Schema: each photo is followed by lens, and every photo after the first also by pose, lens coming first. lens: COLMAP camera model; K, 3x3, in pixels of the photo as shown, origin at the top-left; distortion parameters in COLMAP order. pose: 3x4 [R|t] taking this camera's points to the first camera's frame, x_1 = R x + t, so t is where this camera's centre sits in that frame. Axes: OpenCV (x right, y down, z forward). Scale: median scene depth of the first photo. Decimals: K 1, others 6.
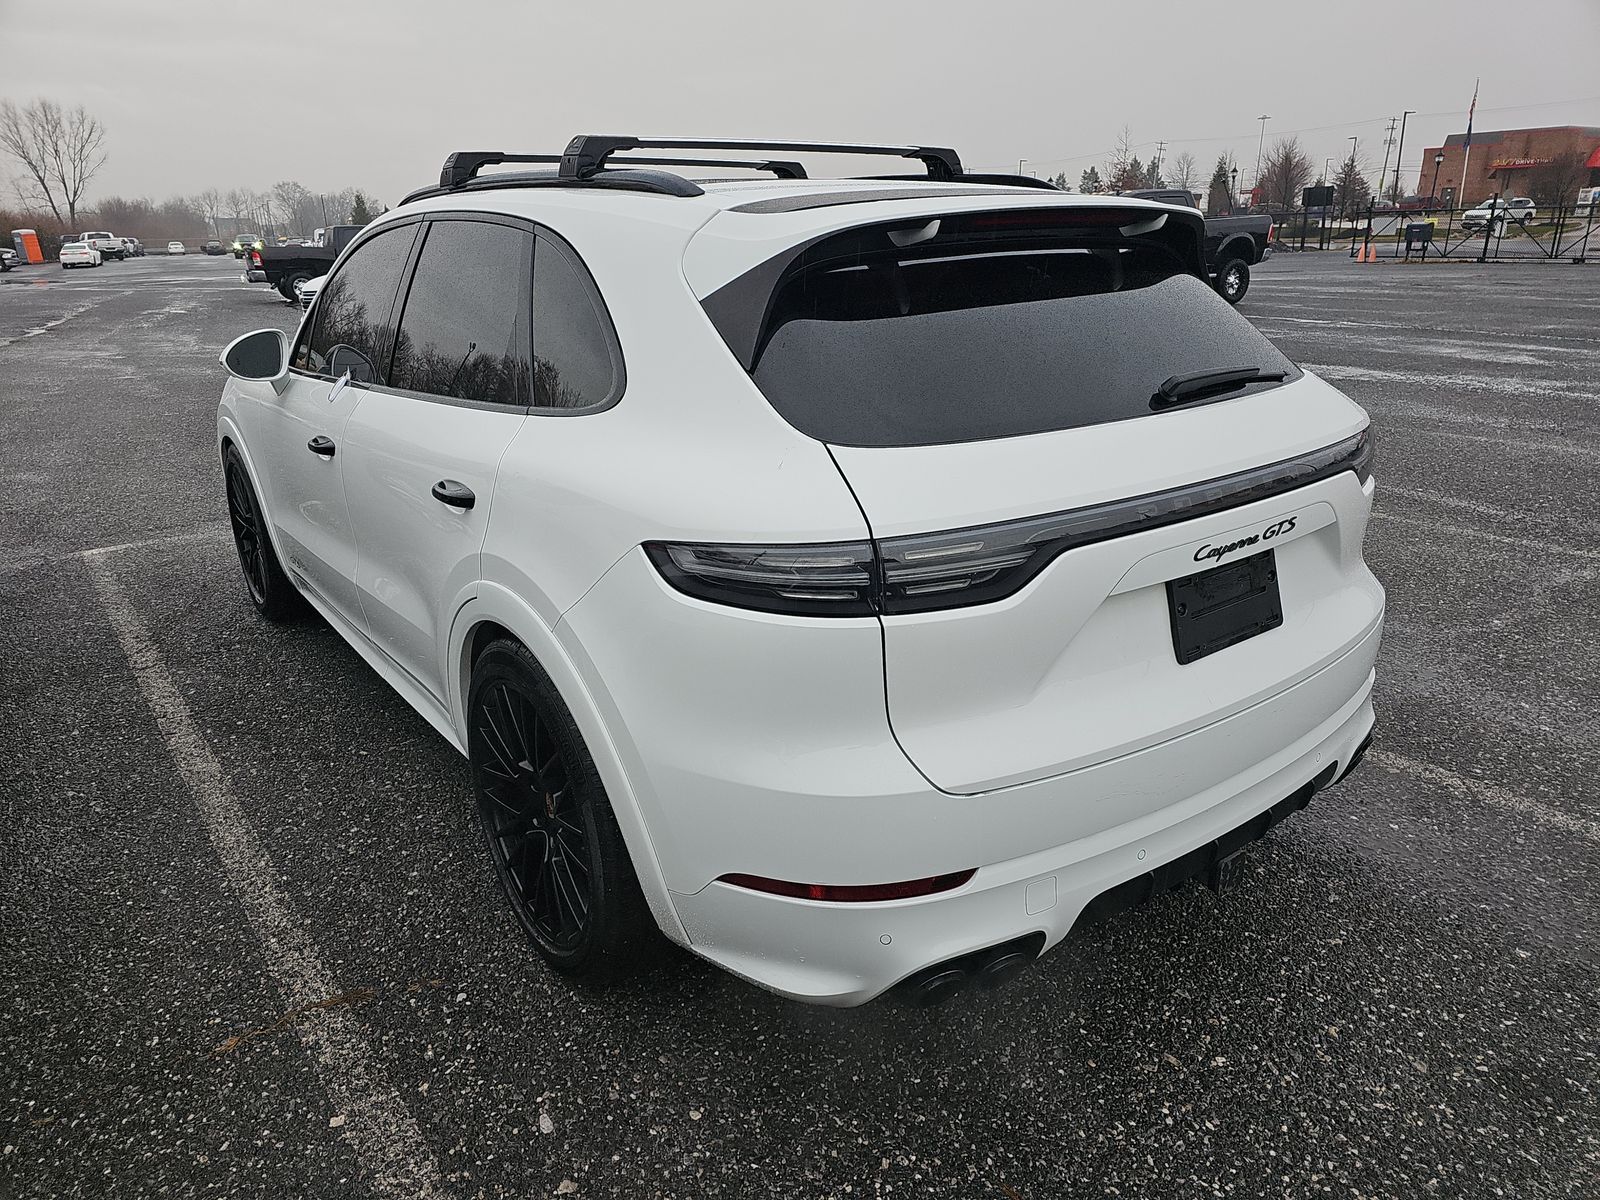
lens RADIAL K [[1068.0, 0, 812.0], [0, 1068.0, 610.0], [0, 0, 1]] dist [0.020554, -0.027364]
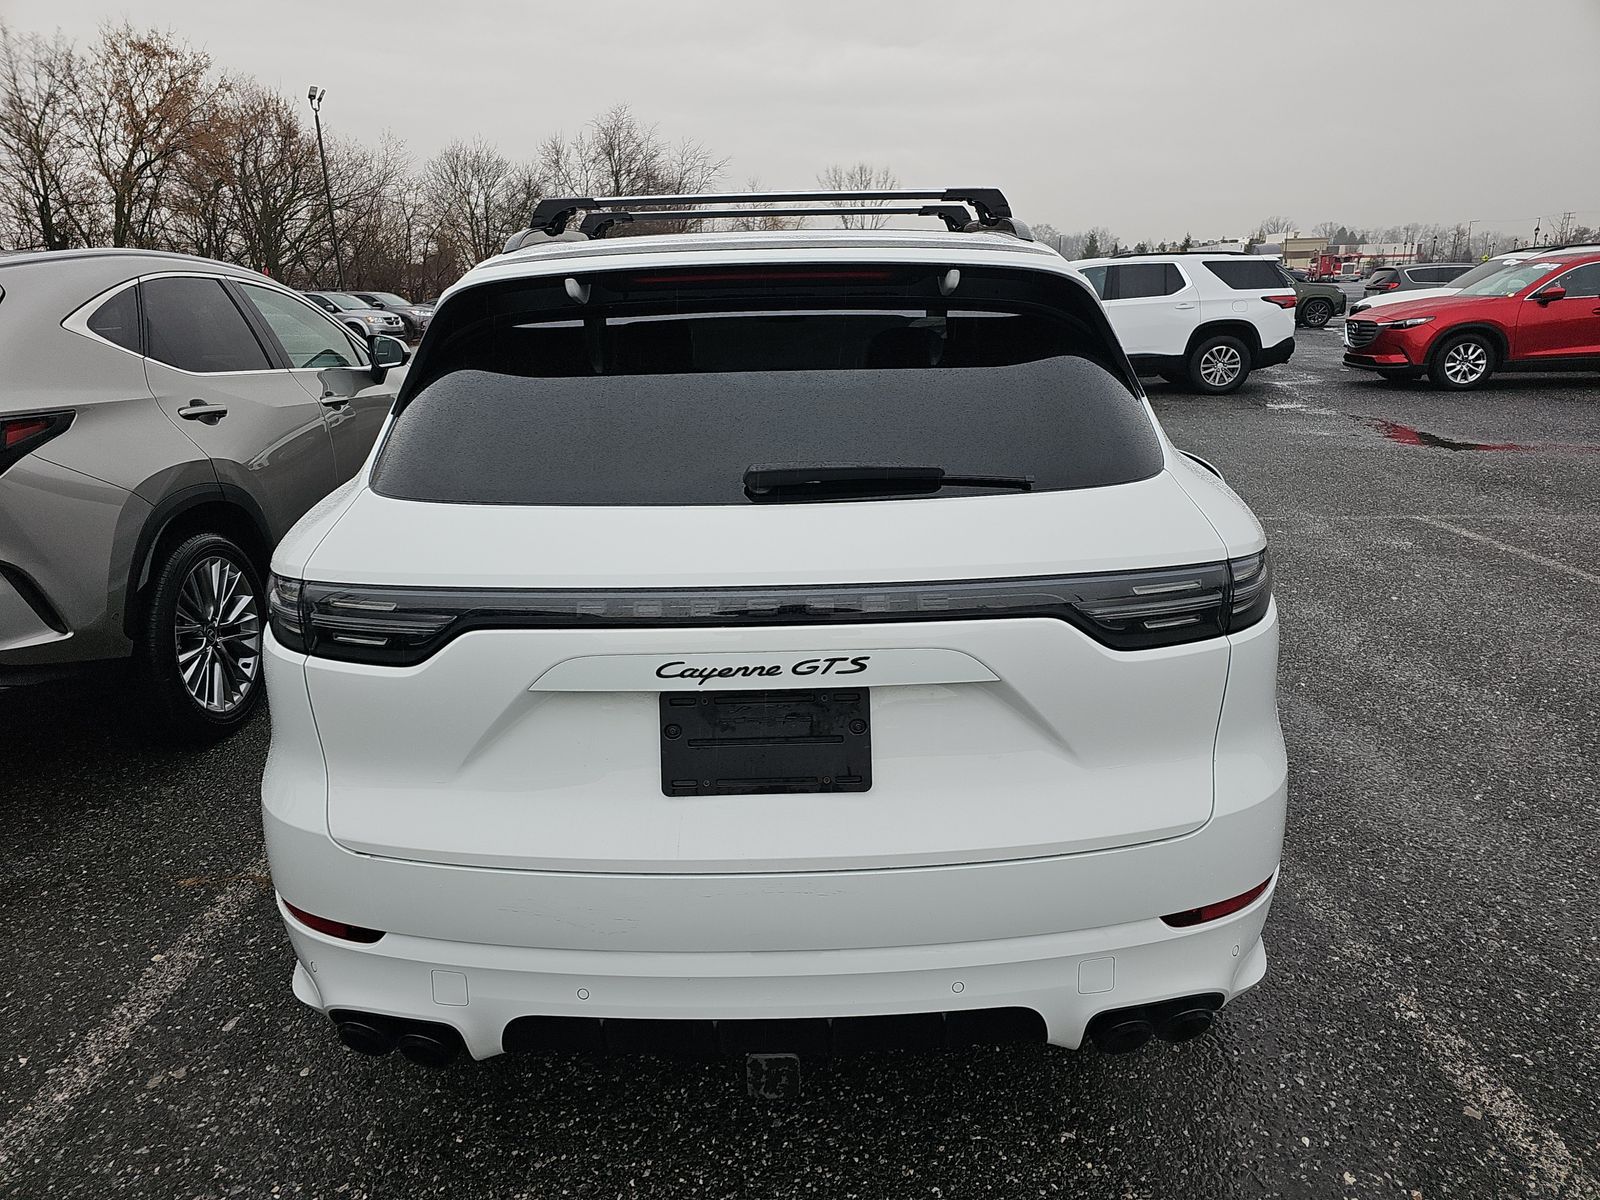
lens RADIAL K [[1068.0, 0, 807.9], [0, 1068.0, 606.2], [0, 0, 1]] dist [0.020554, -0.027364]
pose [[0.800381, 0.175033, -0.573370, 0.840601], [-0.195117, 0.980410, 0.026922, -0.132732], [0.566850, 0.090327, 0.818854, 0.331838]]
